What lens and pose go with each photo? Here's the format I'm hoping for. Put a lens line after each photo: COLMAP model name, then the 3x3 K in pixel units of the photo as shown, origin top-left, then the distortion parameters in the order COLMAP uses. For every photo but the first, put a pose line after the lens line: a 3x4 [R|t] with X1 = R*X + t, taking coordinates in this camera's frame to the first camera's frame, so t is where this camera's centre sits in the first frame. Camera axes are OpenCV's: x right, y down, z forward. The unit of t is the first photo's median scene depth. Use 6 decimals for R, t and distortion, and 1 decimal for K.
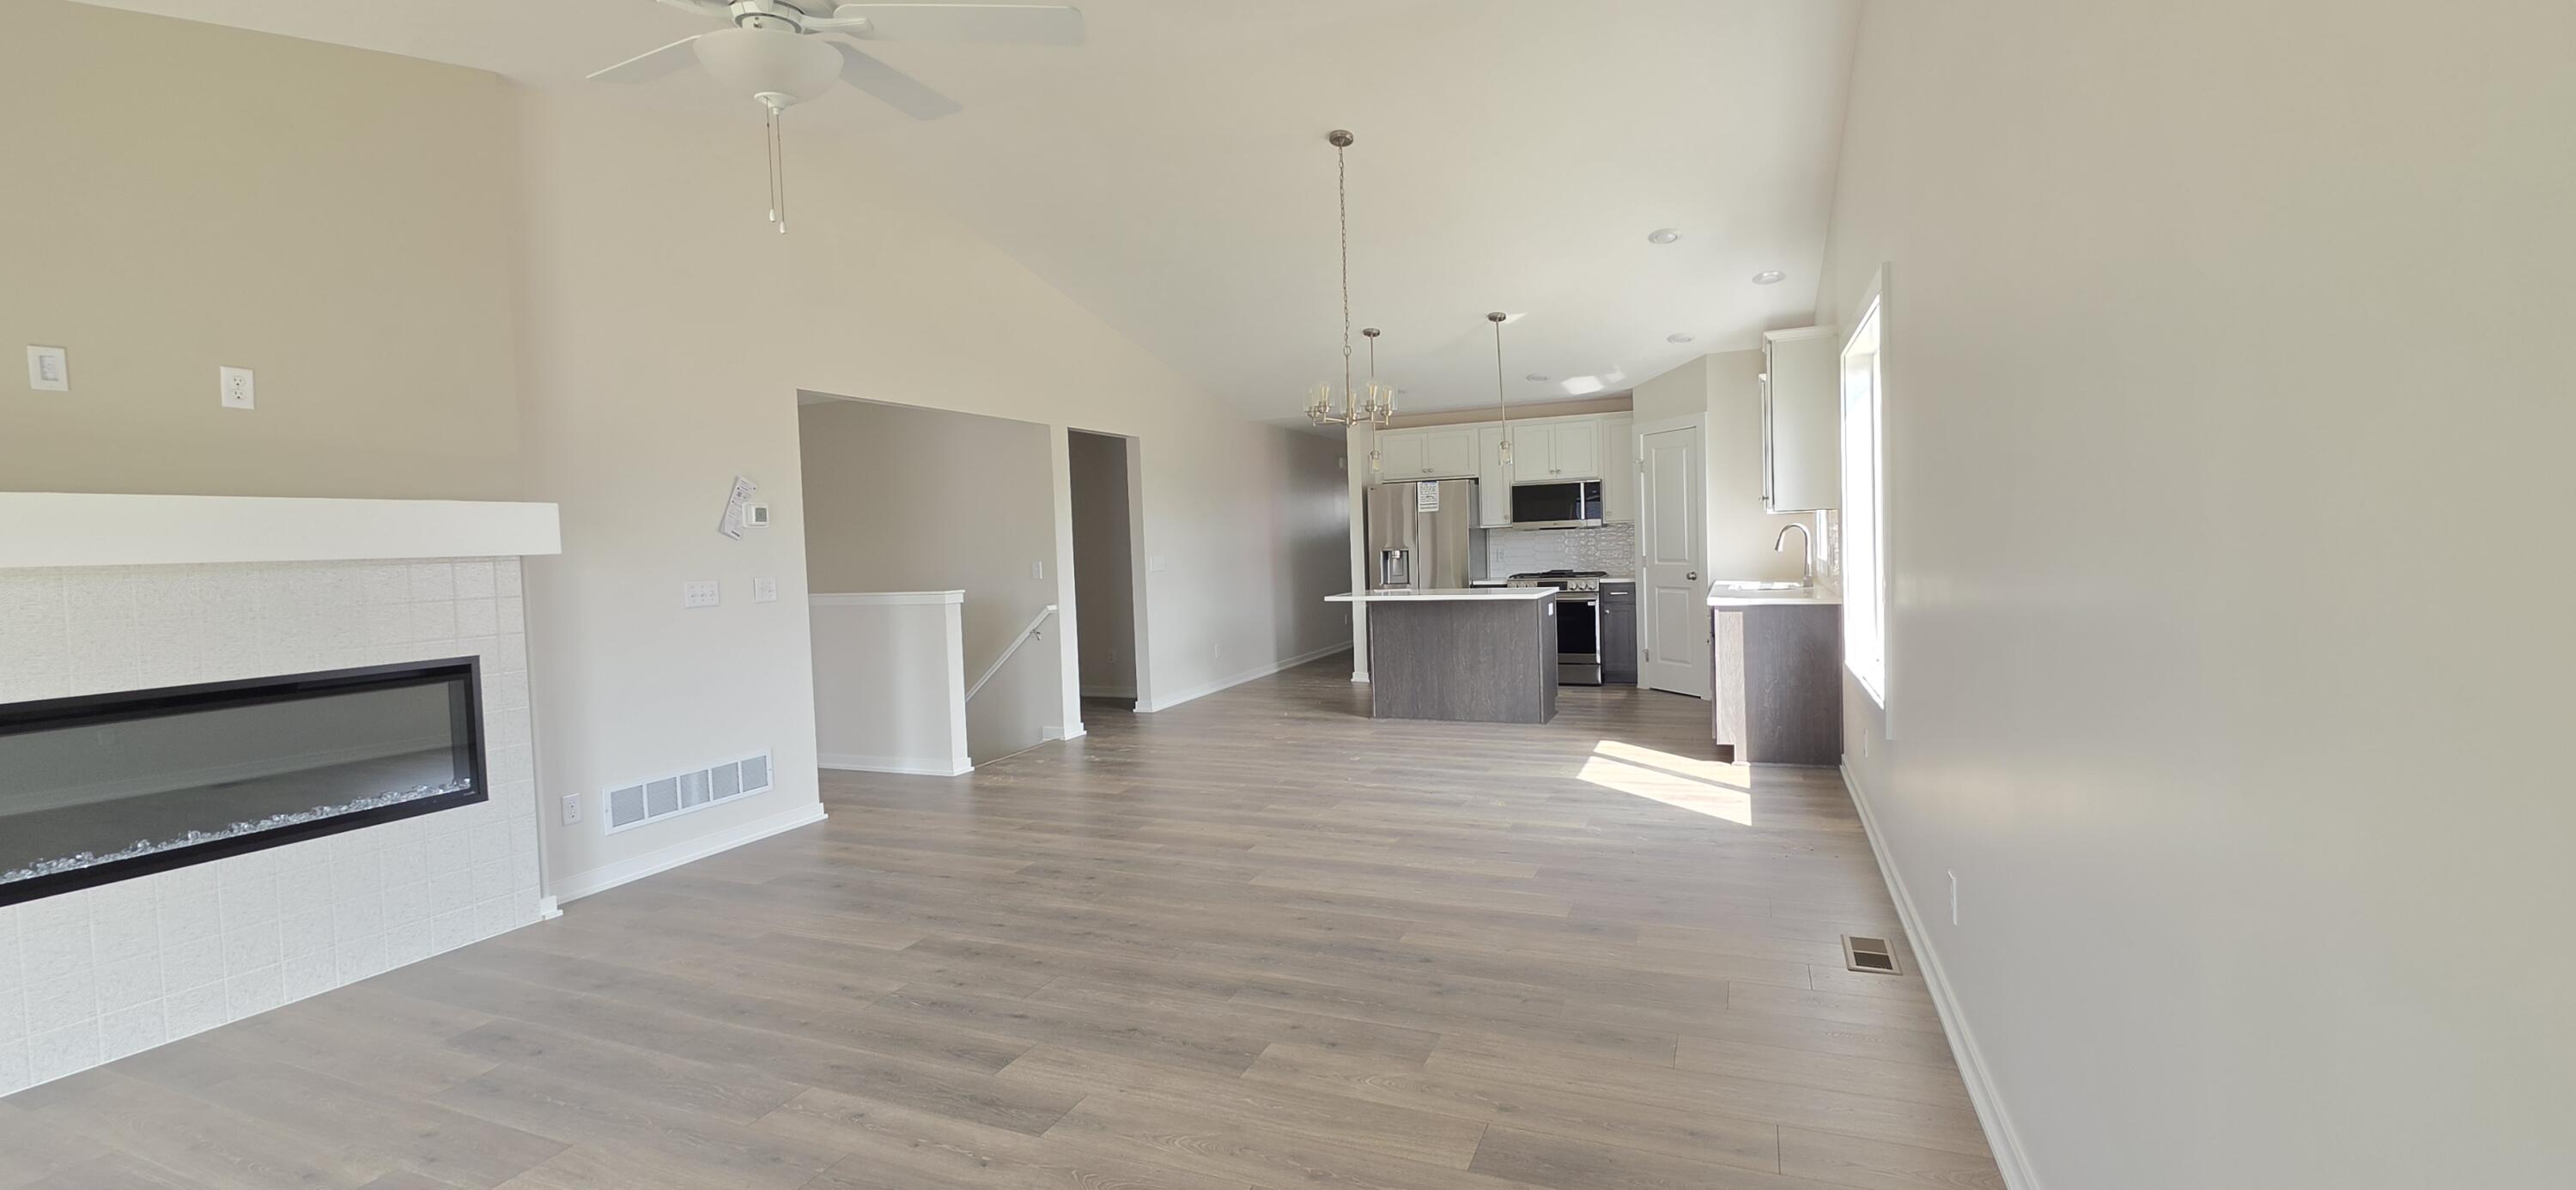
lens RADIAL K [[1068.1, 0, 1285.2], [0, 1068.1, 587.9], [0, 0, 1]] dist [0.007555, -0.005399]
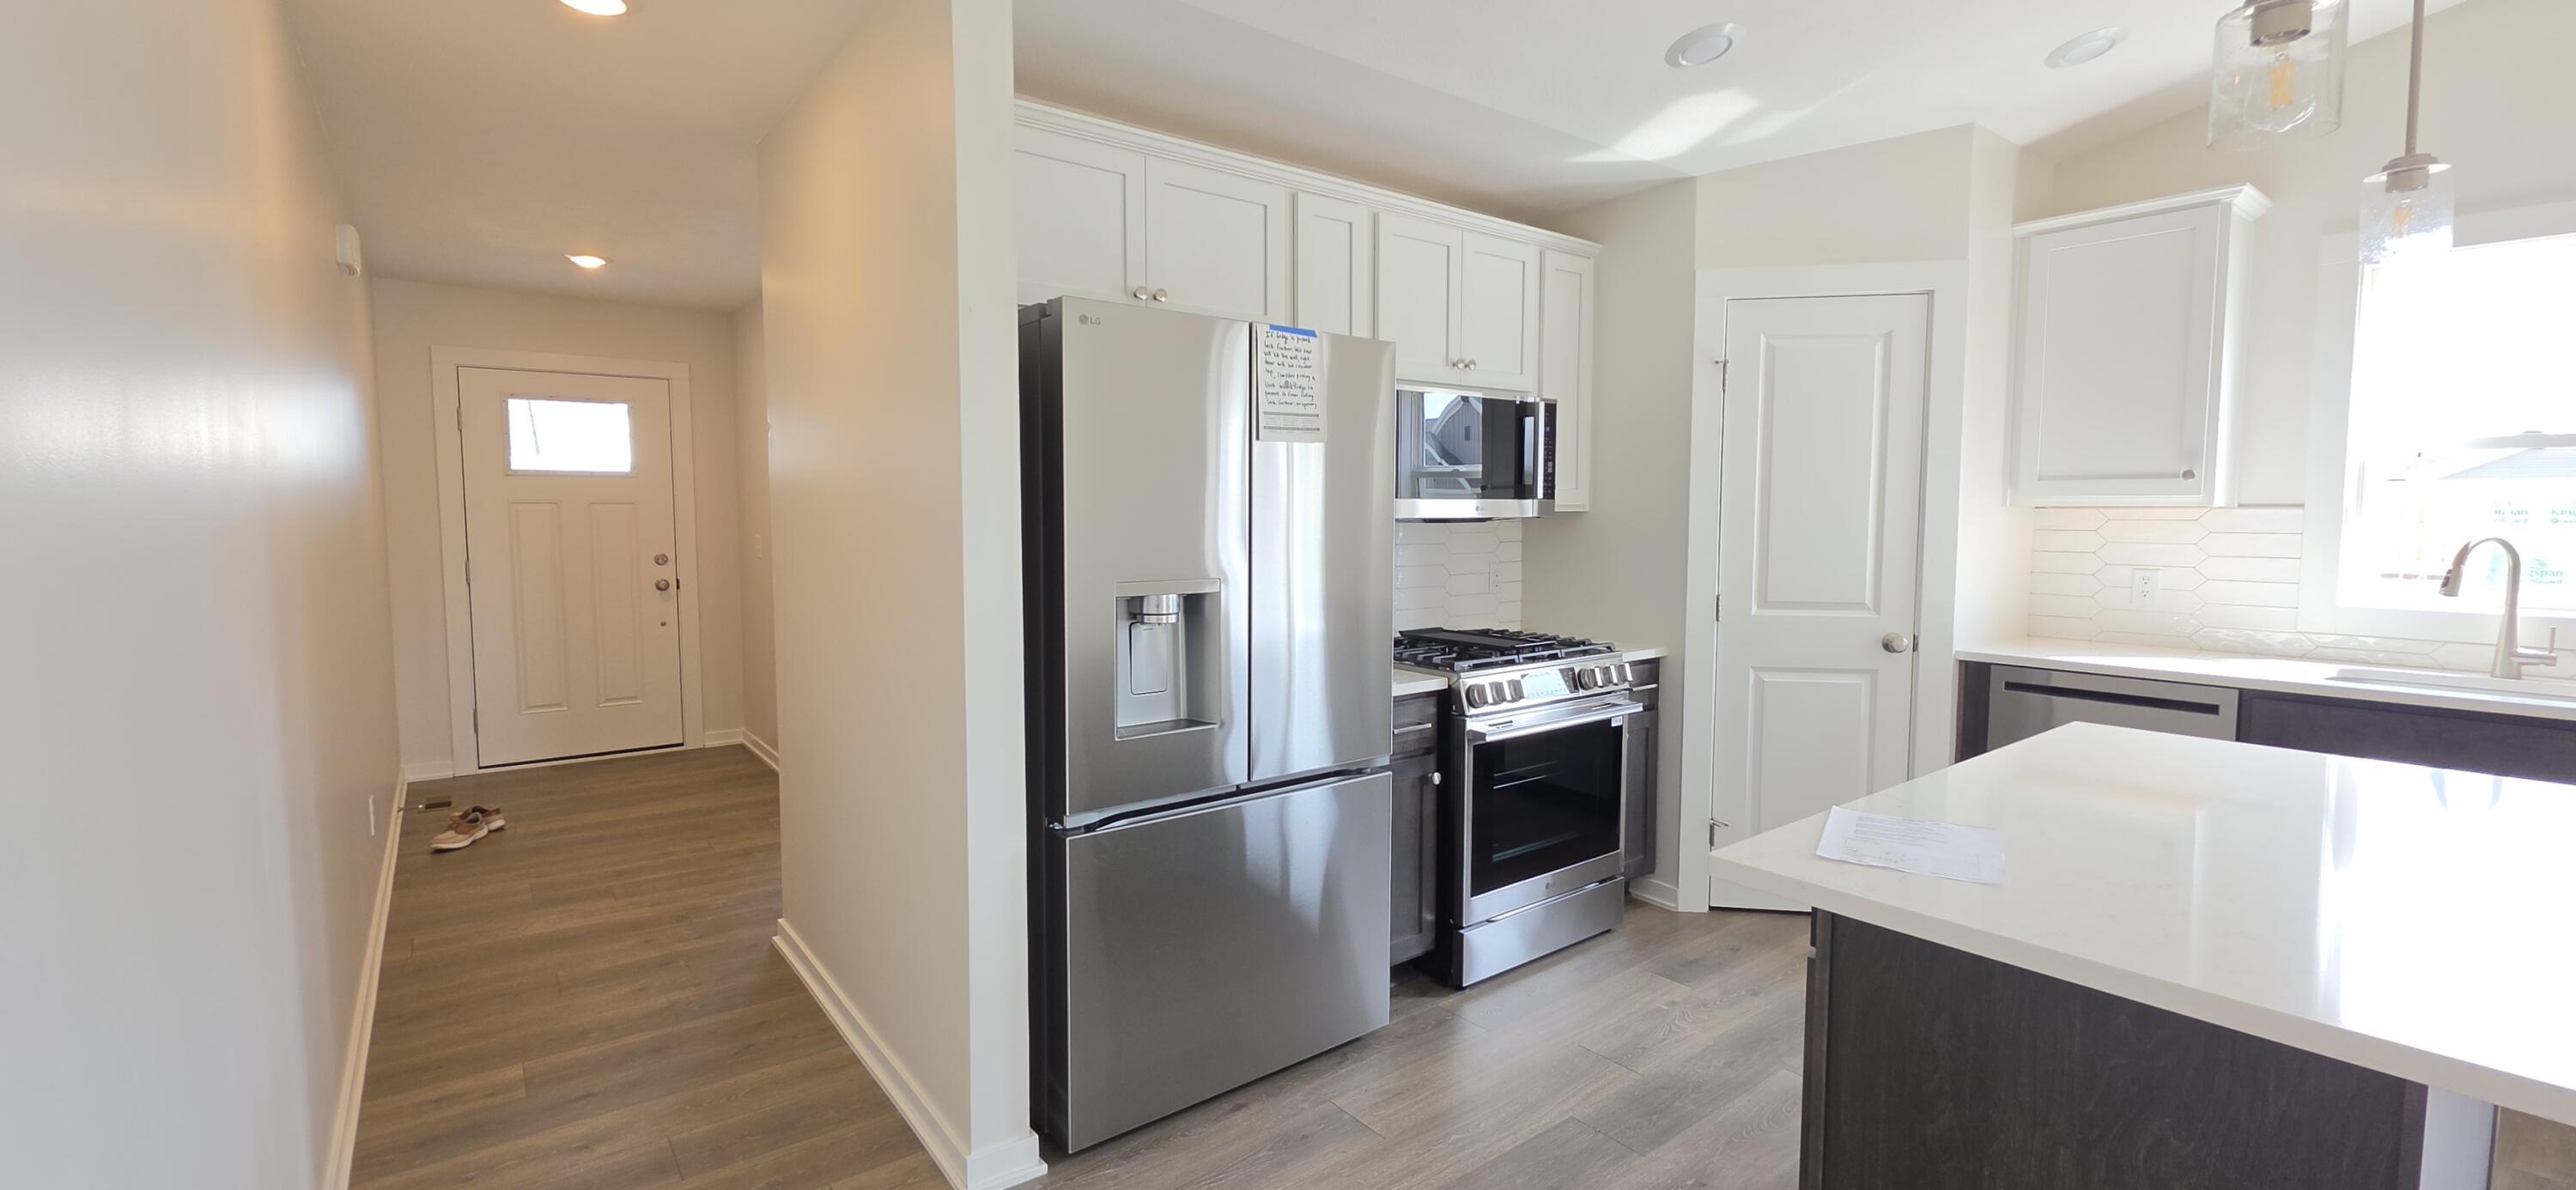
lens RADIAL K [[1068.1, 0, 1289.5], [0, 1068.1, 581.7], [0, 0, 1]] dist [0.007555, -0.005399]
pose [[0.481262, -0.024969, 0.876221, -0.102657], [0.020478, 0.999642, 0.017239, -0.044057], [-0.876337, 0.009647, 0.481601, 0.924080]]
